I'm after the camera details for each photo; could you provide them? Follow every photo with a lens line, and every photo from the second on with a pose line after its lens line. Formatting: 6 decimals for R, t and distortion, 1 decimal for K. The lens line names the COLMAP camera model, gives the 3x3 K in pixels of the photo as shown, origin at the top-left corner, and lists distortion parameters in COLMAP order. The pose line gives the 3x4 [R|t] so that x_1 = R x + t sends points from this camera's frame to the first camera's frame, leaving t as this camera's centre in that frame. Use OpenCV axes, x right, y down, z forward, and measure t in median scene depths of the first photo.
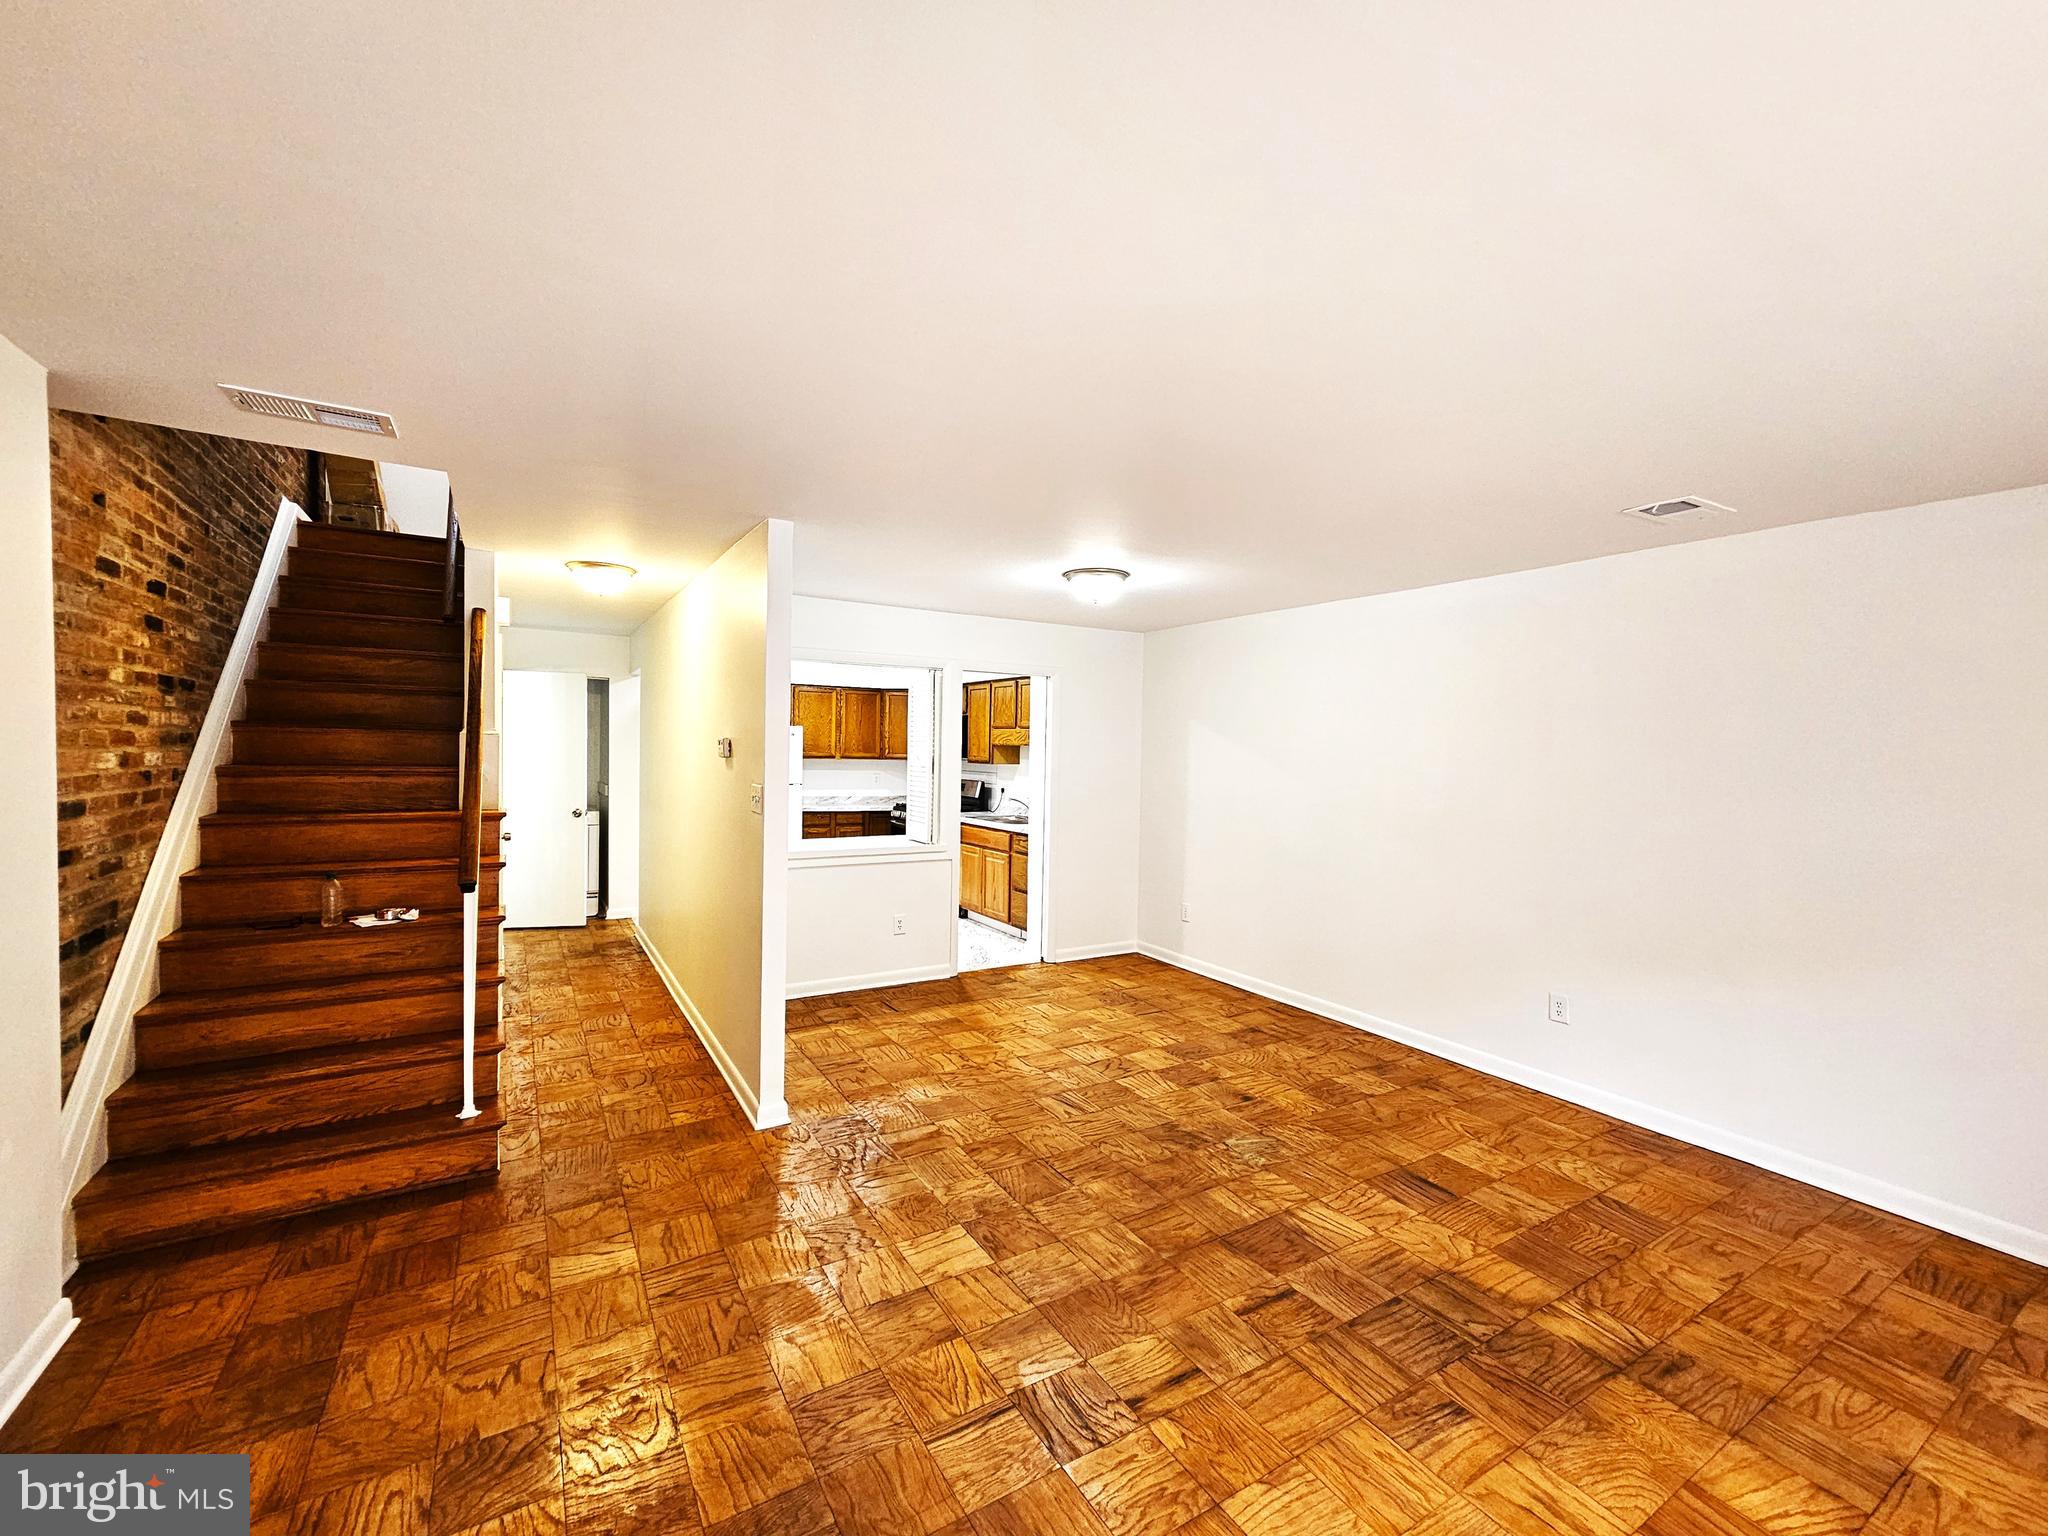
lens RADIAL K [[851.1, 0, 1014.6], [0, 851.1, 769.6], [0, 0, 1]] dist [-0.001385, 0.002904]
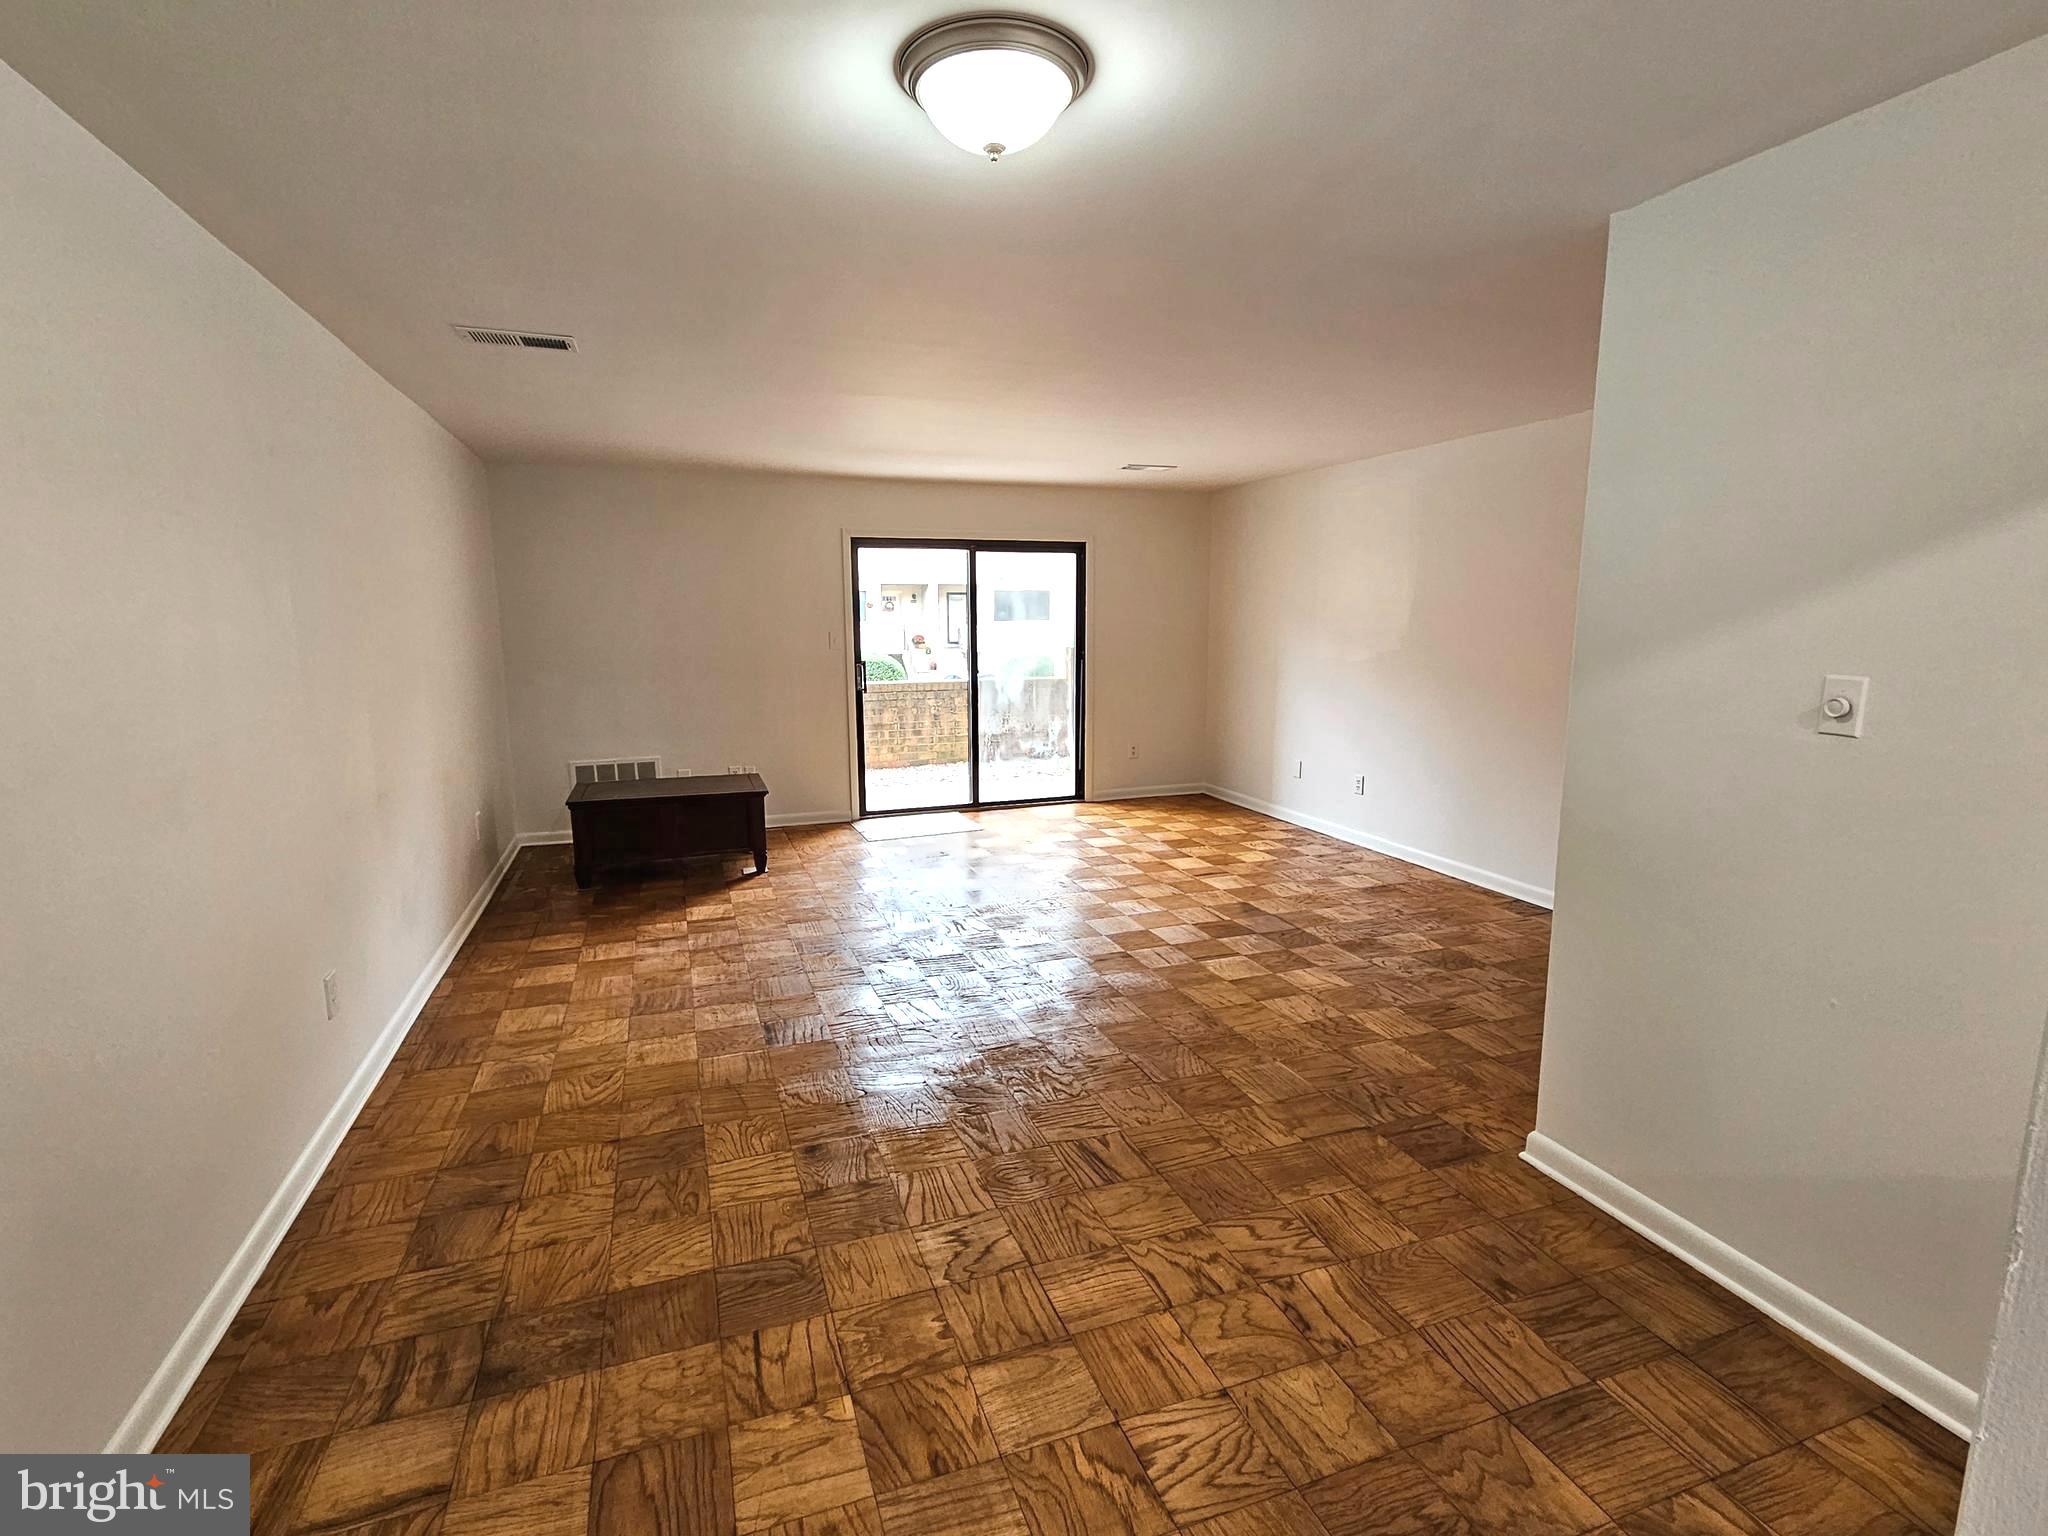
lens RADIAL K [[1016.0, 0, 1022.6], [0, 1016.0, 776.4], [0, 0, 1]] dist [-0.000989, -0.000140]
pose [[-0.984289, -0.041488, 0.171622, 0.000247], [-0.008520, 0.982030, 0.188532, -0.033972], [-0.176360, 0.184108, -0.966955, 1.833488]]
